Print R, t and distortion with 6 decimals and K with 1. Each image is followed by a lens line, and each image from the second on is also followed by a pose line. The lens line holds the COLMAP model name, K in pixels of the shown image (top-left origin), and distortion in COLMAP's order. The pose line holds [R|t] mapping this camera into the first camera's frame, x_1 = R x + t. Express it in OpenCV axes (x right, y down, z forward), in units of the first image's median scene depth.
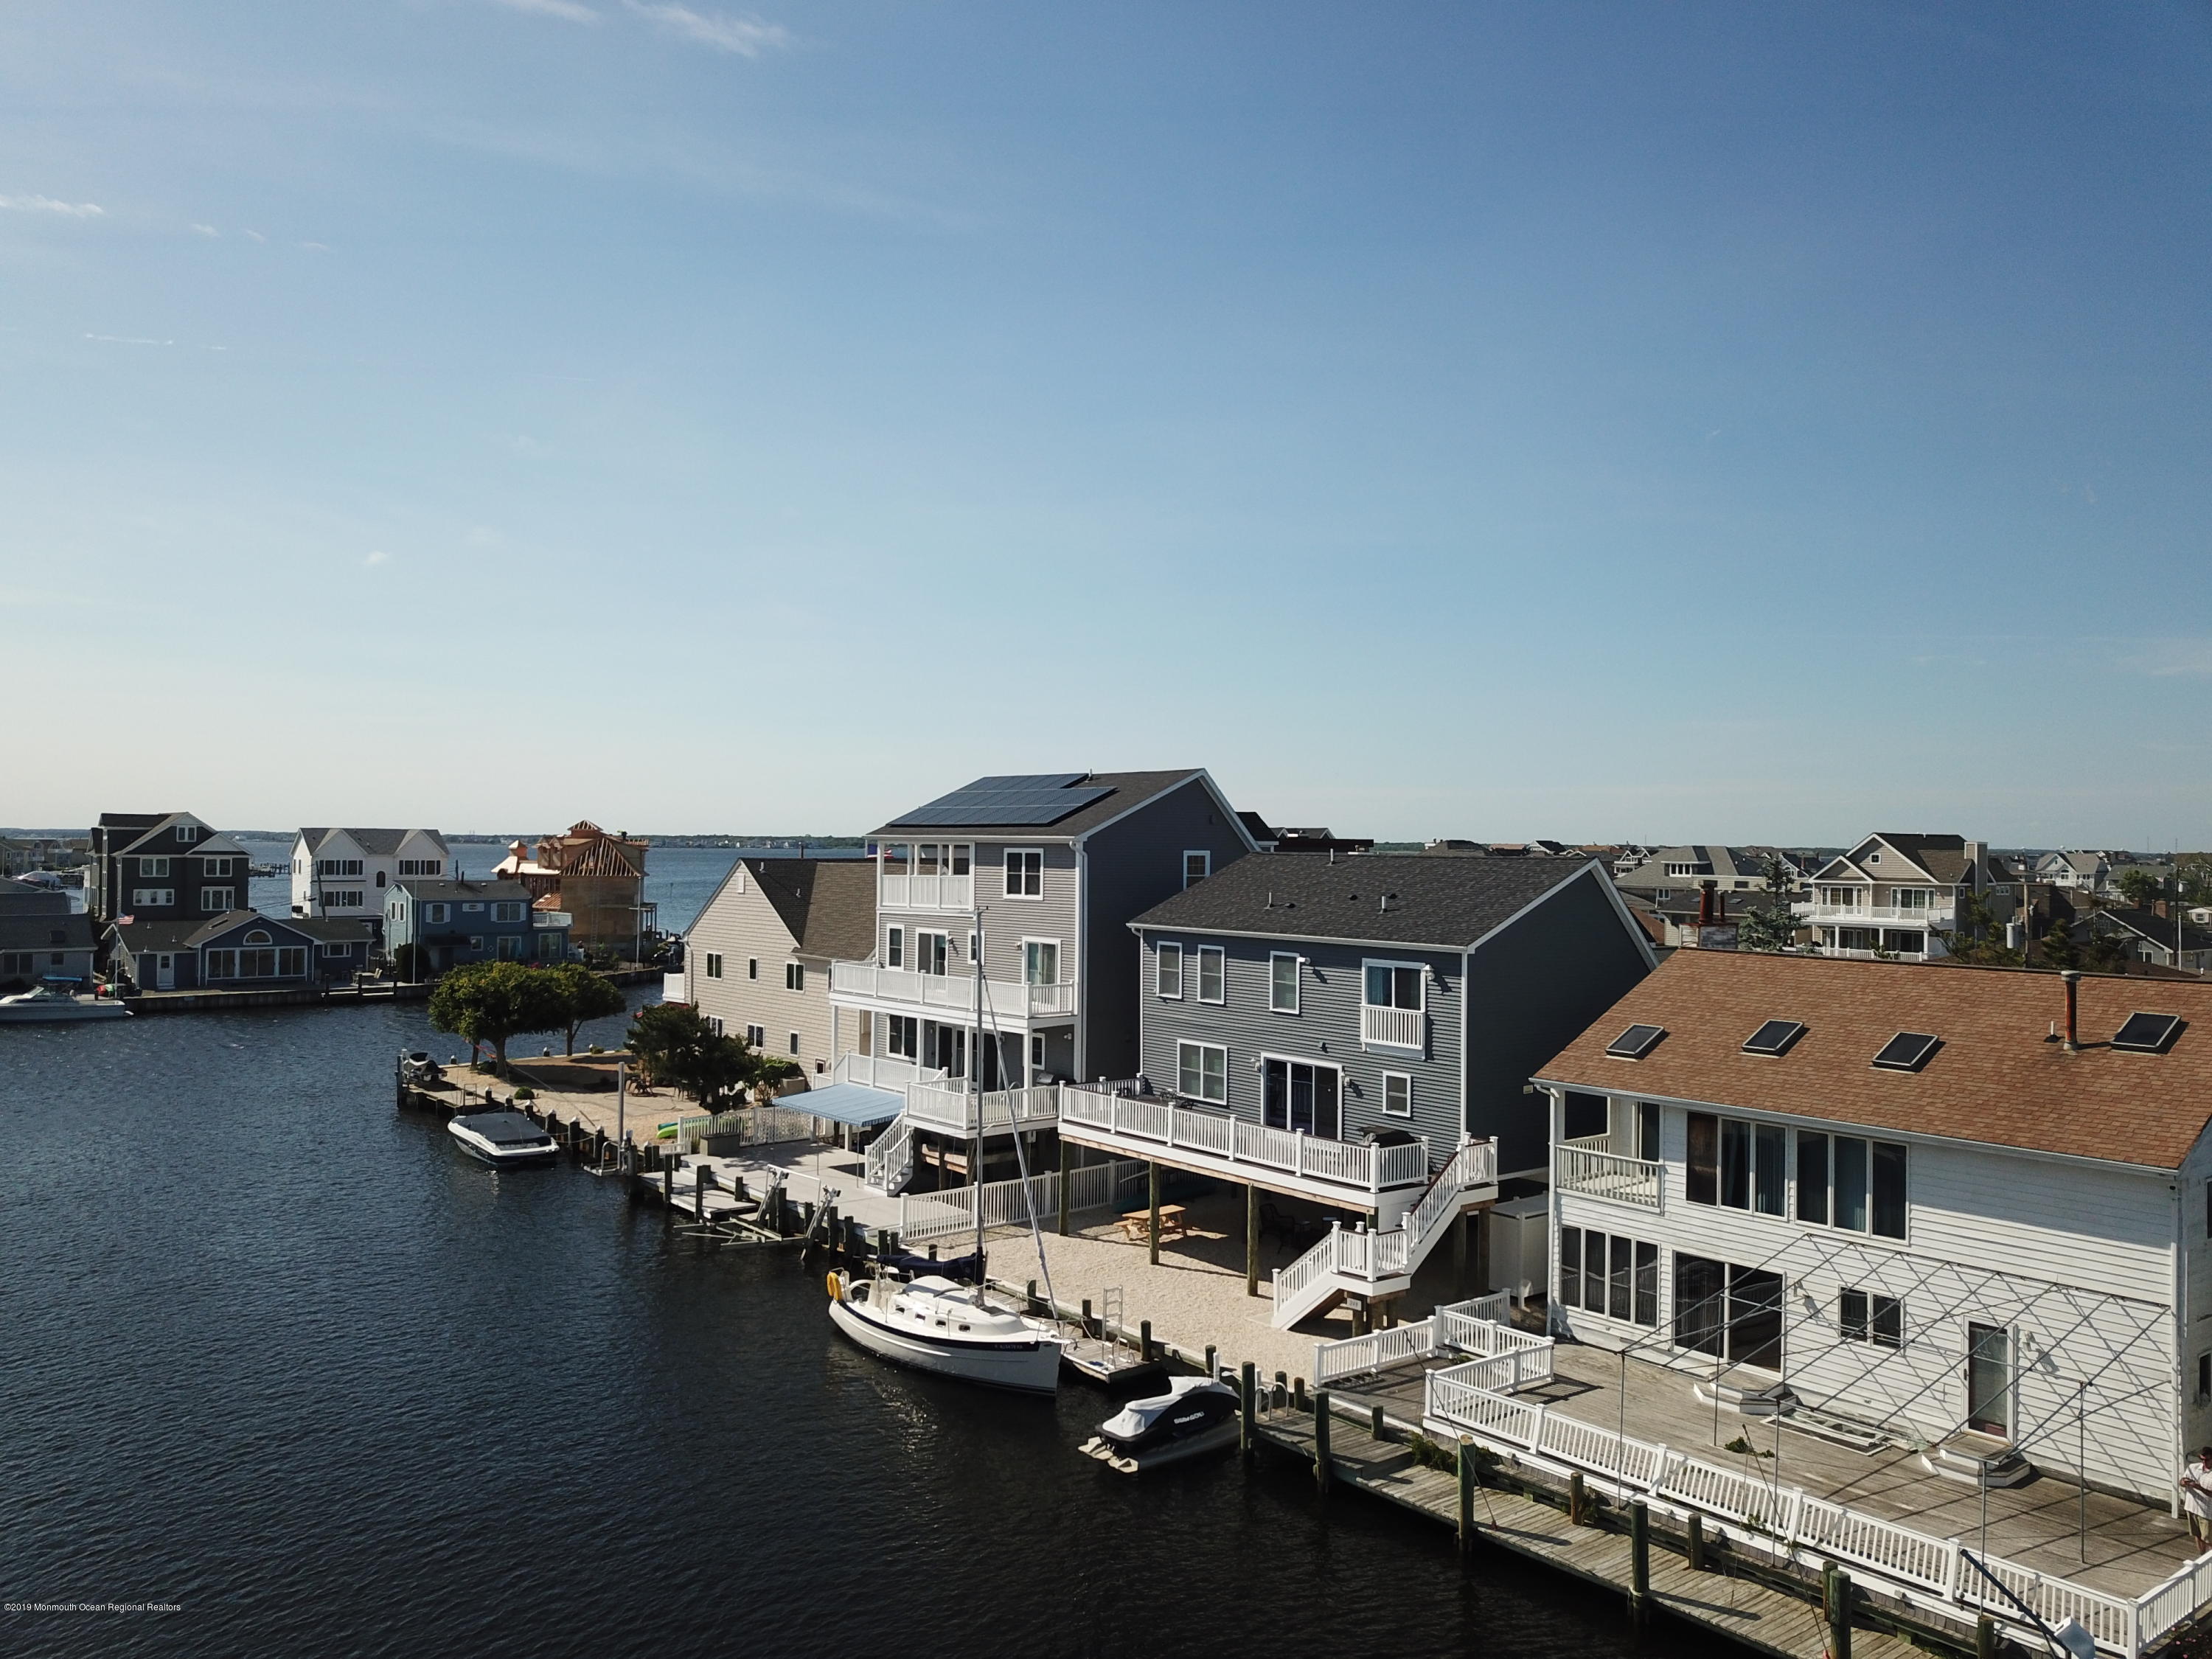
lens RADIAL K [[1695.3, 0, 1113.3], [0, 1695.3, 817.5], [0, 0, 1]] dist [0.020342, -0.021381]
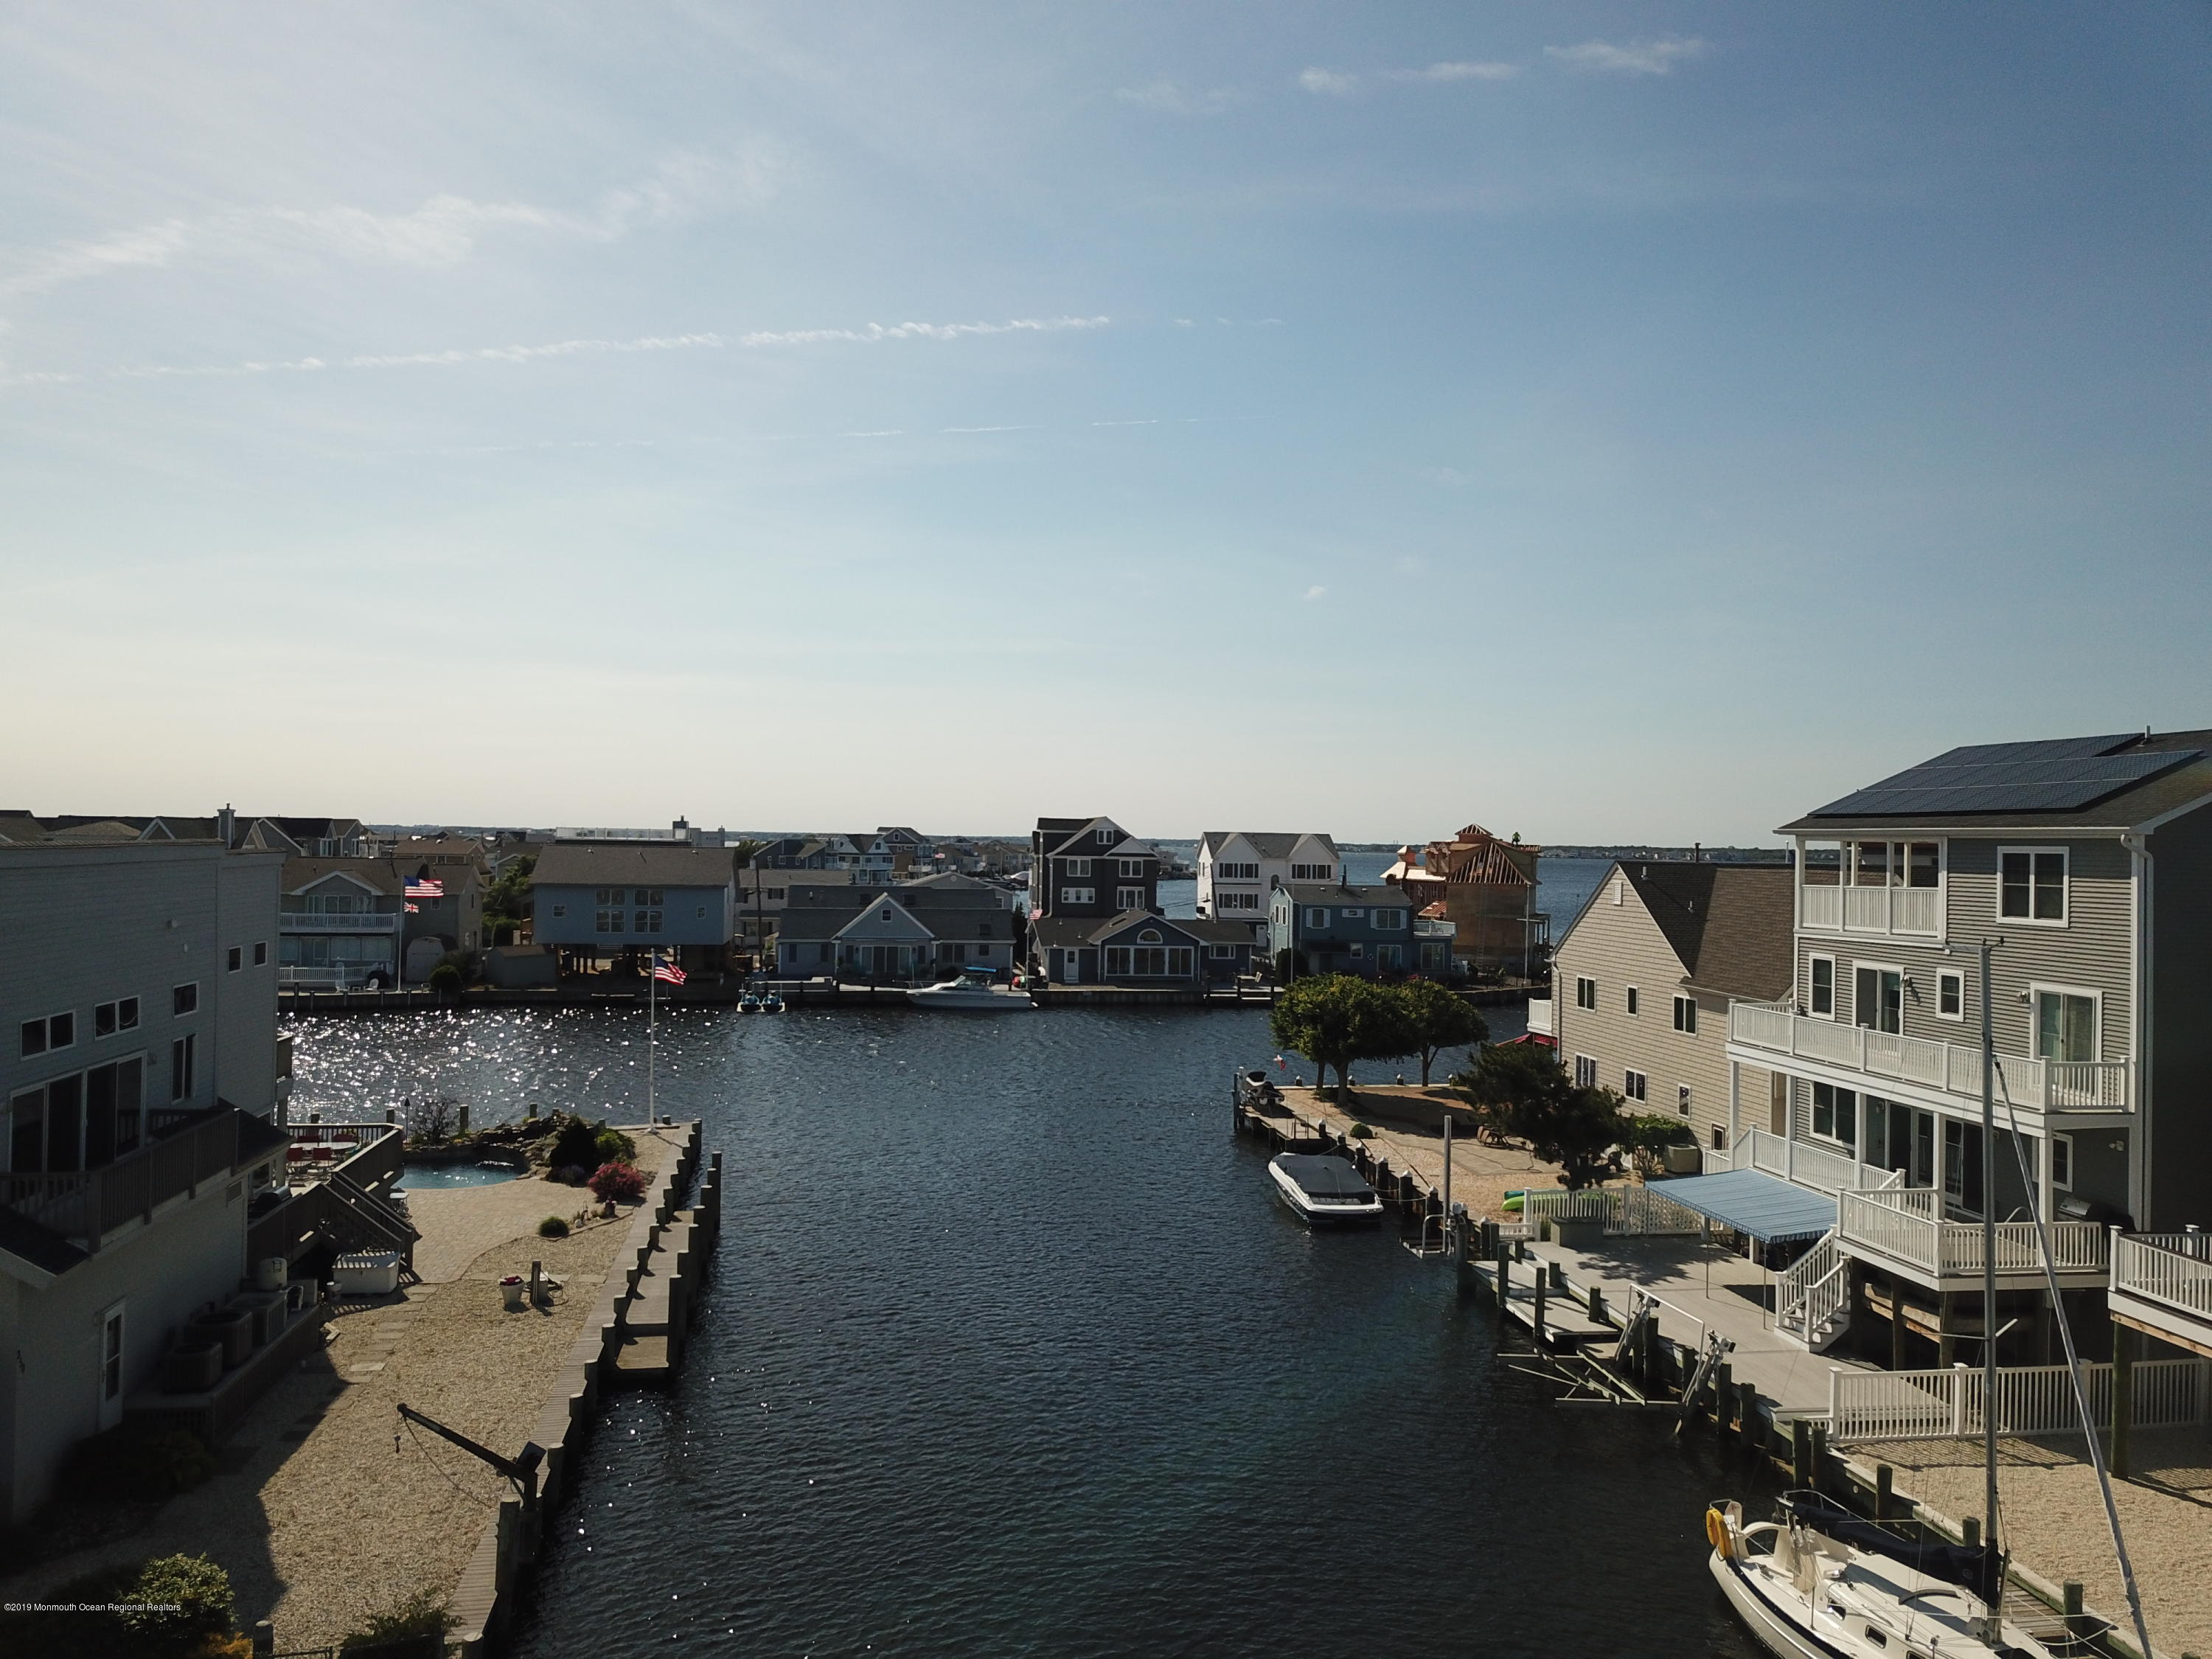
lens RADIAL K [[1695.3, 0, 1107.7], [0, 1695.3, 827.1], [0, 0, 1]] dist [0.020342, -0.021381]
pose [[0.863244, 0.001707, -0.504784, -0.029688], [-0.002059, 0.999998, -0.000139, 0.011258], [0.504782, 0.001160, 0.863246, 0.250138]]
